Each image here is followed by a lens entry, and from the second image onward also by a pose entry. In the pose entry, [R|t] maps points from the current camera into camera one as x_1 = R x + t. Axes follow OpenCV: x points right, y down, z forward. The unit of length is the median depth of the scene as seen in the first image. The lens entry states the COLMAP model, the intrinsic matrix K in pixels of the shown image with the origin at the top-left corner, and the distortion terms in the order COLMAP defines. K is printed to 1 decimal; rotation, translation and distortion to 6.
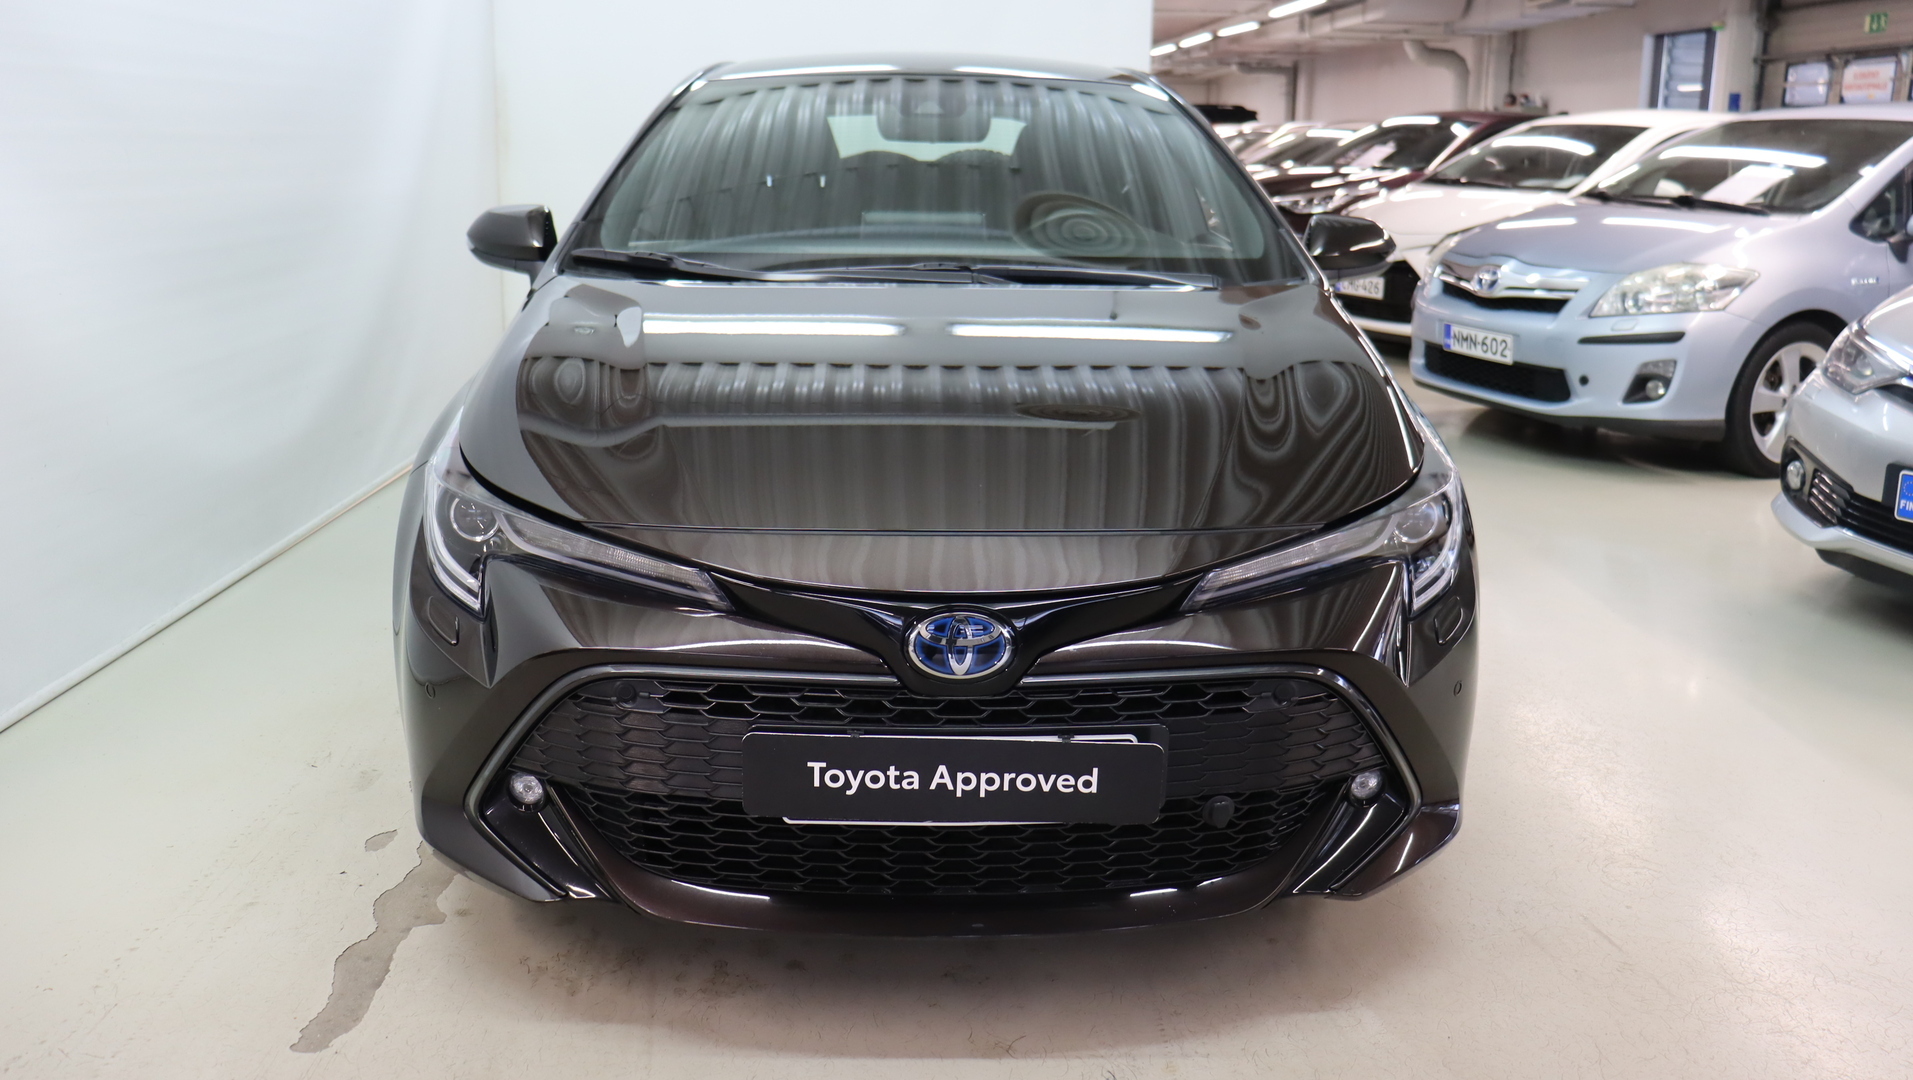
lens RADIAL K [[1683.0, 0, 950.8], [0, 1683.0, 476.2], [0, 0, 1]] dist [-0.219396, 0.198383]
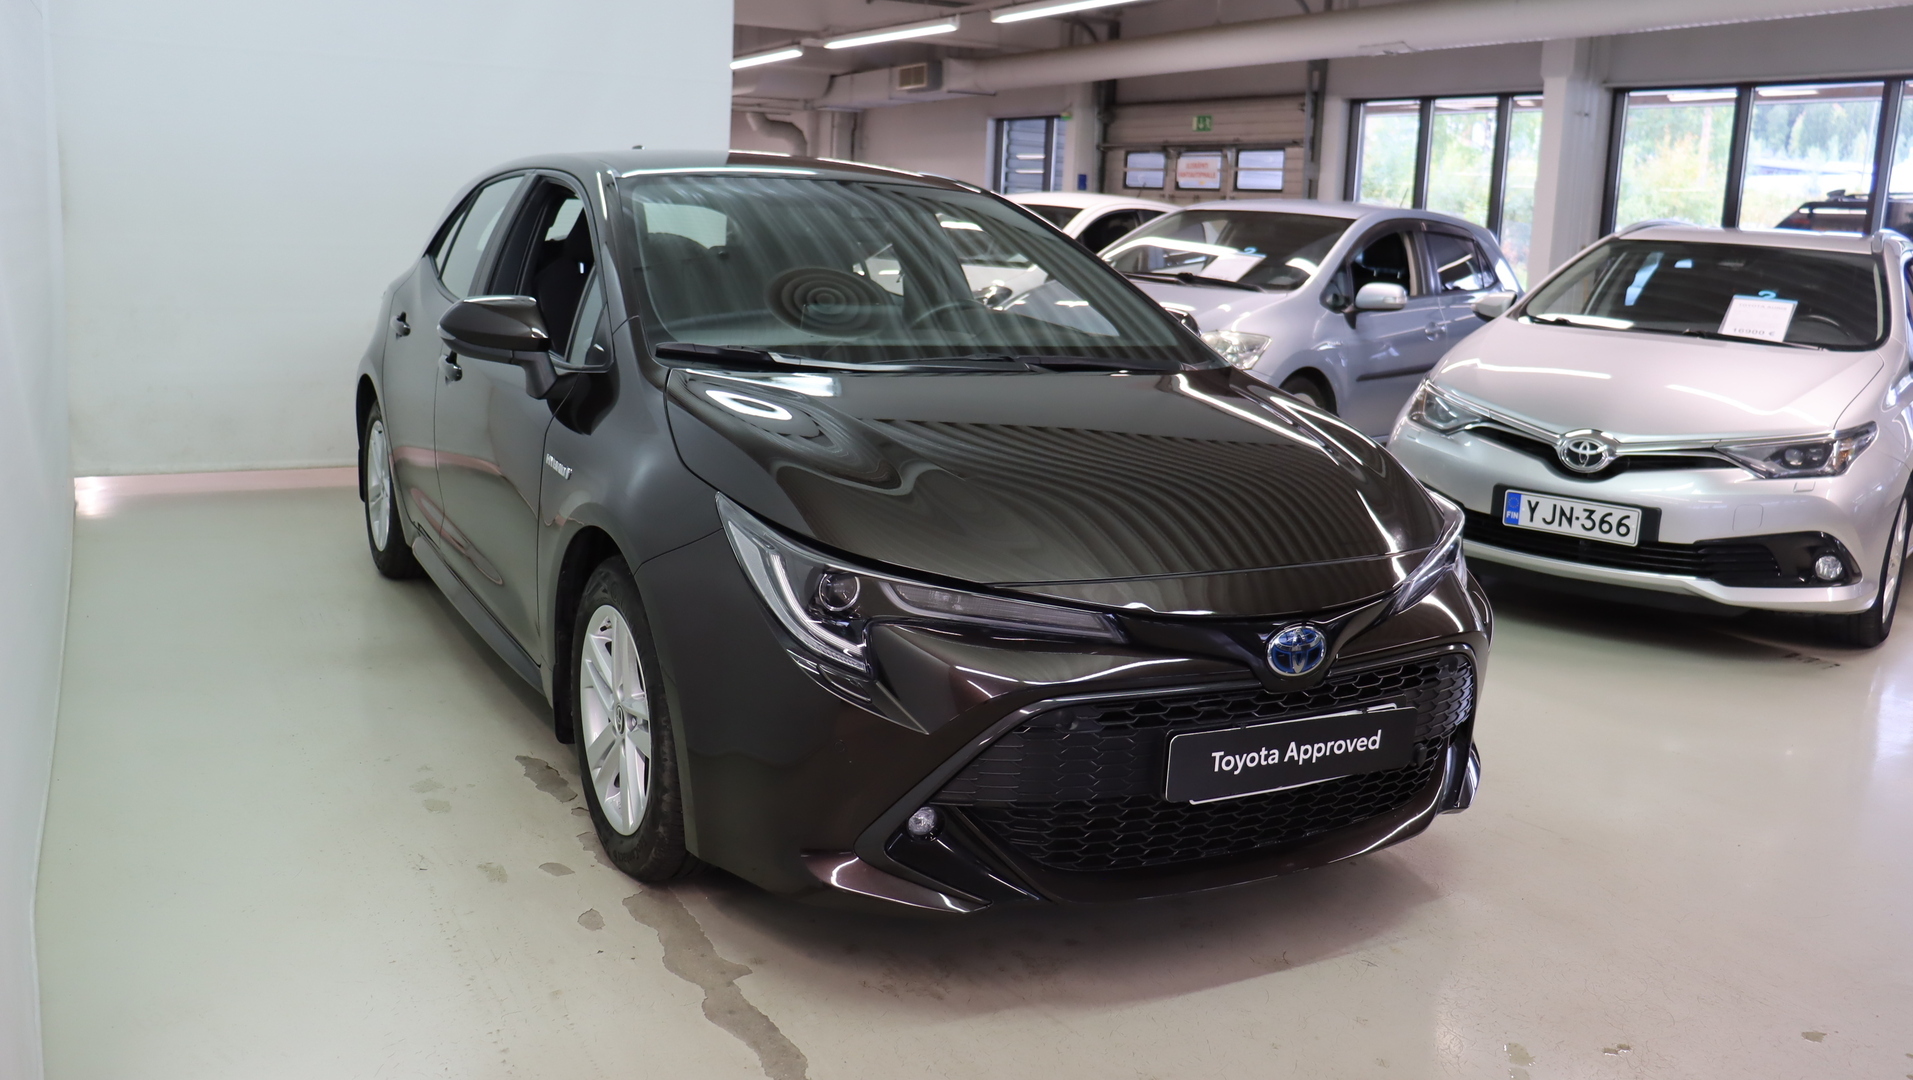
lens RADIAL K [[1683.0, 0, 950.8], [0, 1683.0, 476.2], [0, 0, 1]] dist [-0.219396, 0.198383]
pose [[0.876474, -0.040680, 0.479727, -0.863922], [0.054654, 0.998390, -0.015194, -0.033194], [-0.478336, 0.039536, 0.877286, -0.037594]]
